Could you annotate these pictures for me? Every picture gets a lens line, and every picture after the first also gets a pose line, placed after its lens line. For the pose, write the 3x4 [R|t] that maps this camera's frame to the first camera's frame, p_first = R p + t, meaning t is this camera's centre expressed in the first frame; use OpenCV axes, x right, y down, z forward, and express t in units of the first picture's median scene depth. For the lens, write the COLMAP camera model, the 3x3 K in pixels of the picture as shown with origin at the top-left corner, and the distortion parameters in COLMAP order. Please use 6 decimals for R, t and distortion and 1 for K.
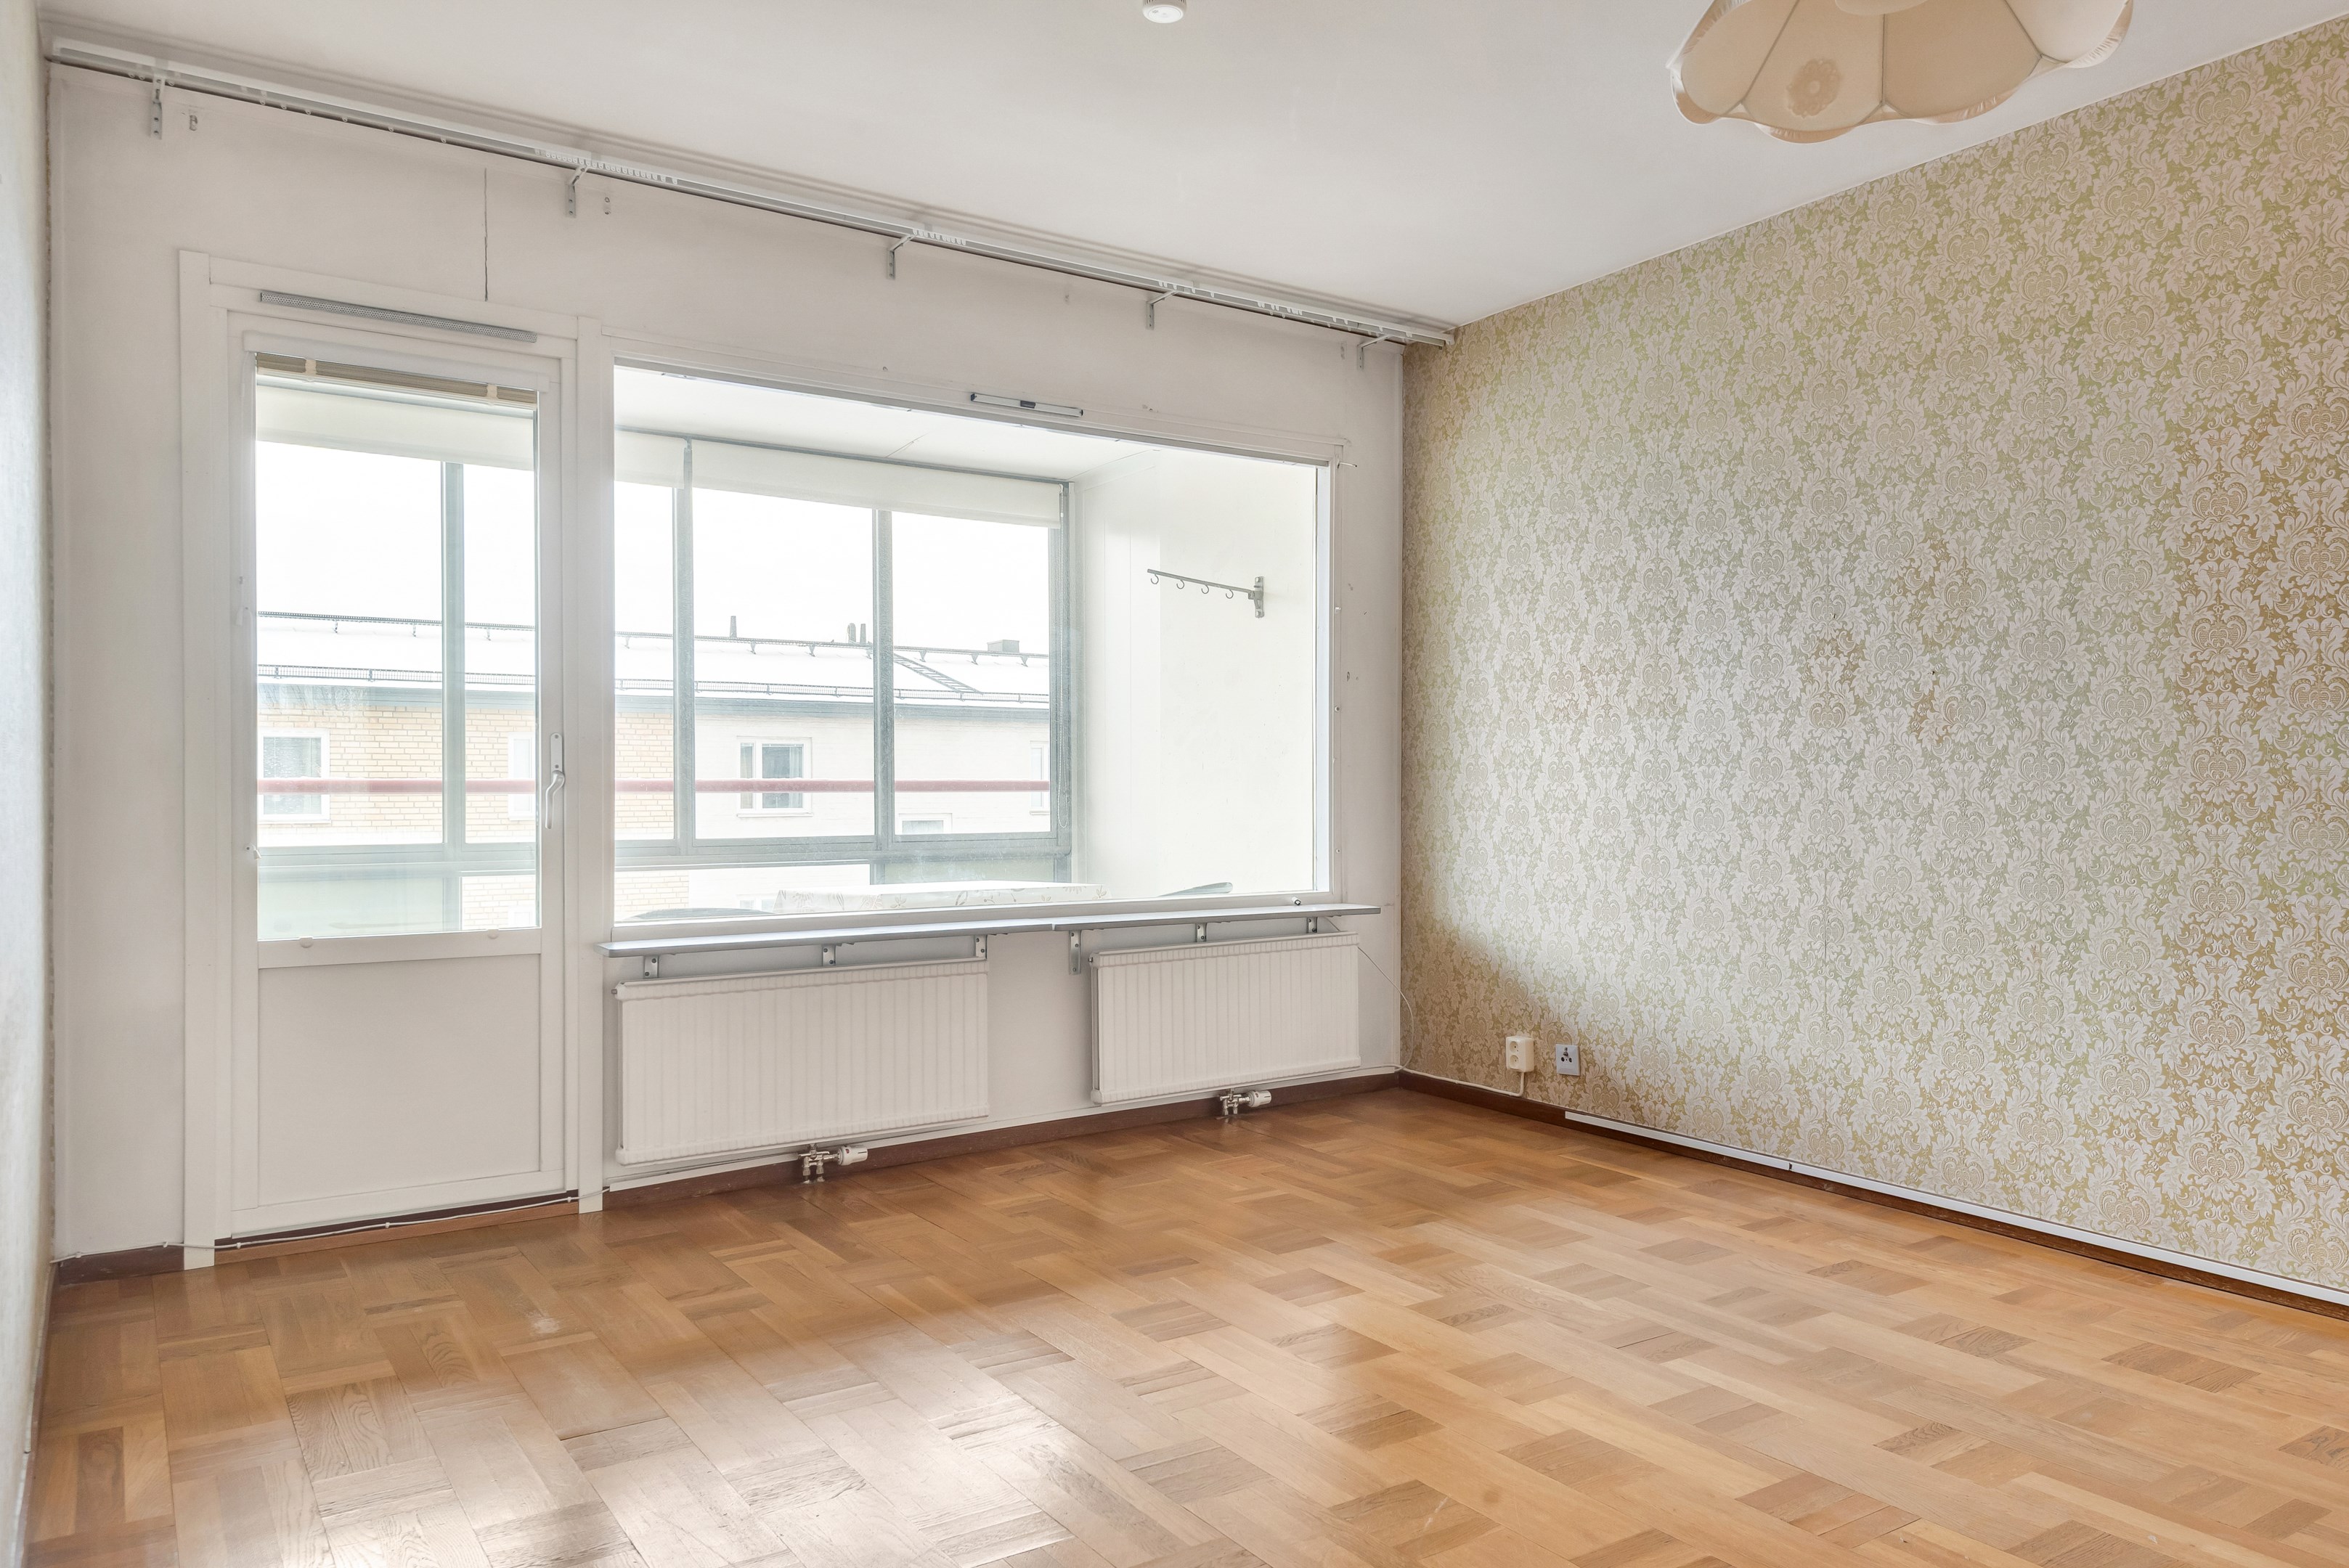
lens RADIAL K [[1594.5, 0, 1173.1], [0, 1594.5, 793.1], [0, 0, 1]] dist [0.034295, -0.010141]
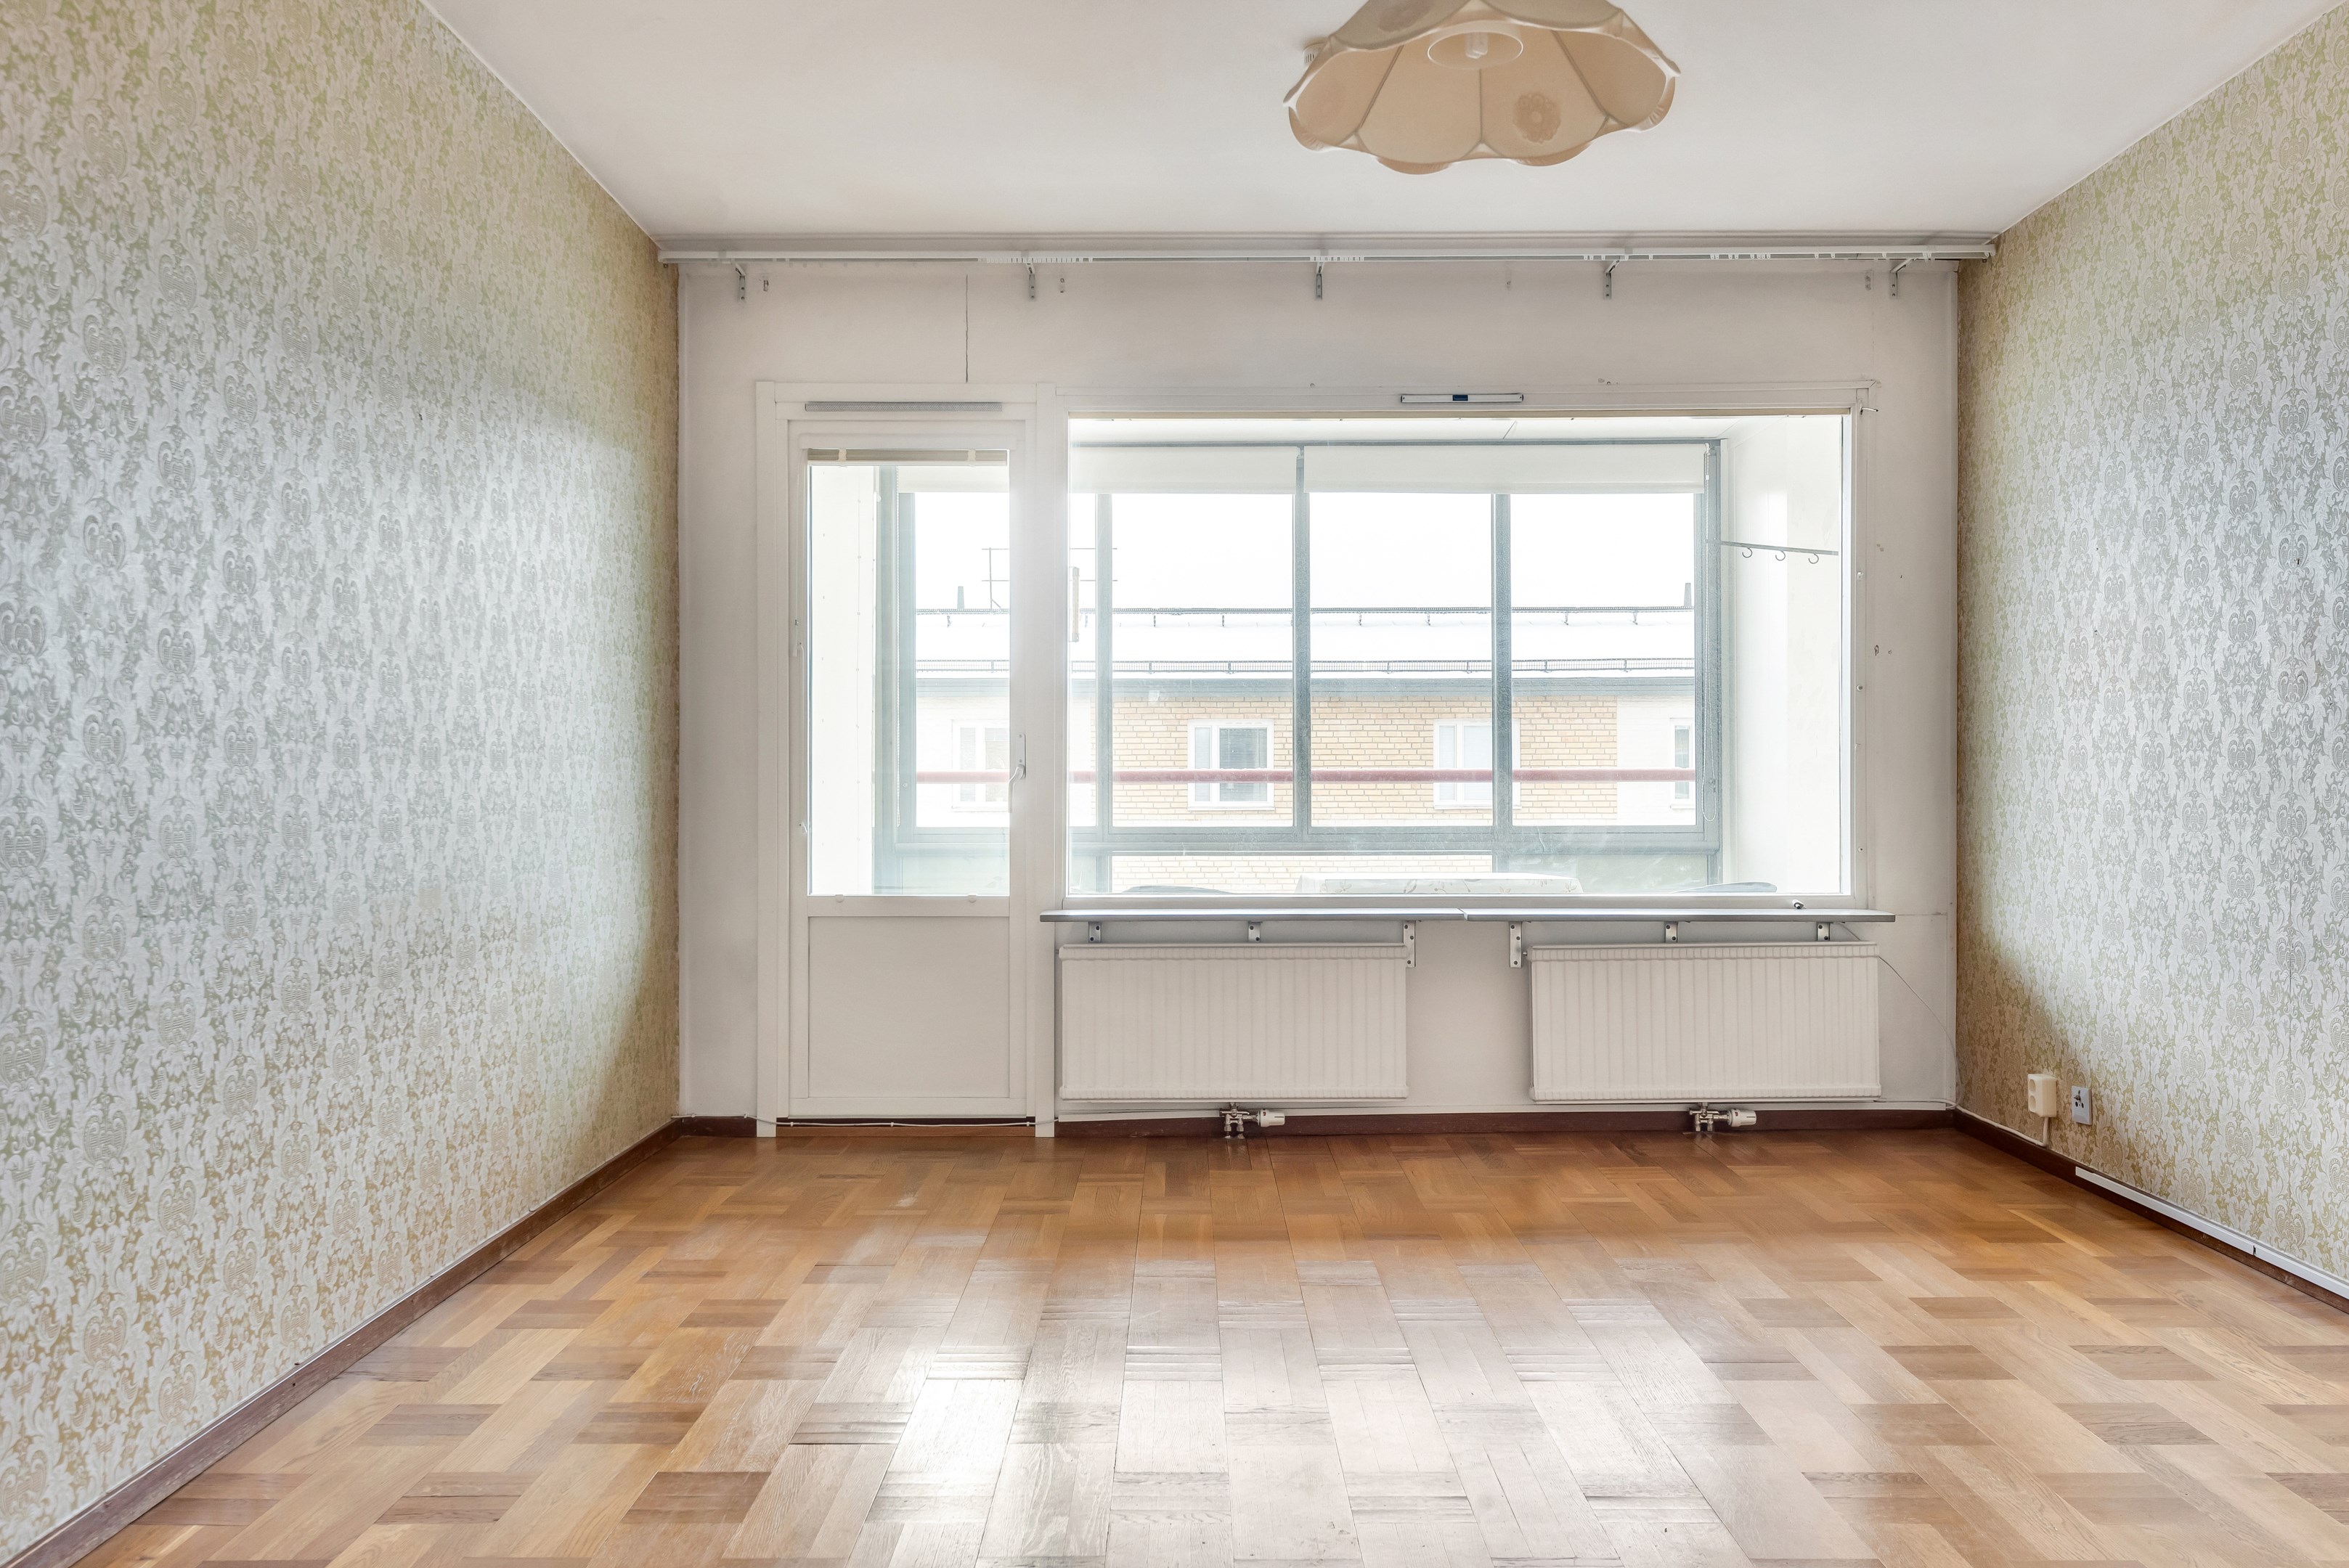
lens RADIAL K [[1829.3, 0, 1173.0], [0, 1829.3, 771.0], [0, 0, 1]] dist [0.024264, -0.009867]
pose [[0.830269, -0.002685, -0.557356, 0.407916], [-0.000447, 0.999985, -0.005484, -0.001454], [0.557362, 0.004802, 0.830256, -0.060753]]
